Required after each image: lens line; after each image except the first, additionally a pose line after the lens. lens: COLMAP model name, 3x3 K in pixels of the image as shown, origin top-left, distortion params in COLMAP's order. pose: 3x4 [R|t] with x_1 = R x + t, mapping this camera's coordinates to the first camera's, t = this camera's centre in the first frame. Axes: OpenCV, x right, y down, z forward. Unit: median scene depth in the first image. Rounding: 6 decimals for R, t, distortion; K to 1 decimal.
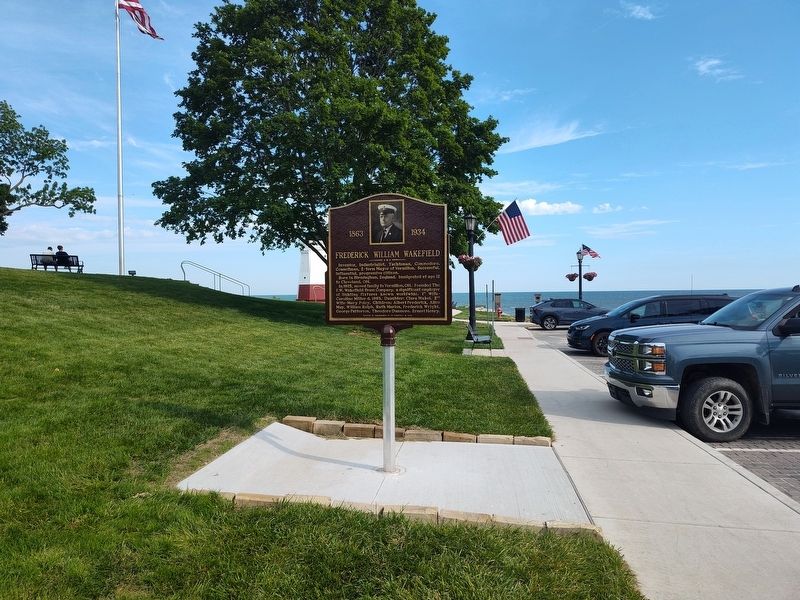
lens RADIAL K [[528.4, 0, 398.0], [0, 528.4, 301.0], [0, 0, 1]] dist [0.037608, 0.002312]
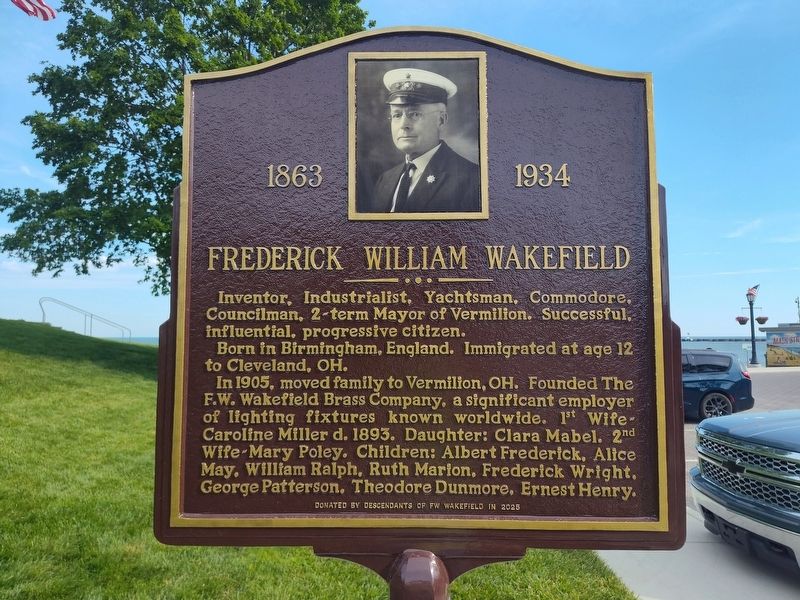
lens RADIAL K [[528.4, 0, 401.5], [0, 528.4, 292.2], [0, 0, 1]] dist [0.037608, 0.002312]
pose [[0.985438, 0.021397, 0.168685, -0.070746], [-0.004809, 0.995161, -0.098136, -0.046638], [-0.169968, 0.095896, 0.980772, 0.750045]]
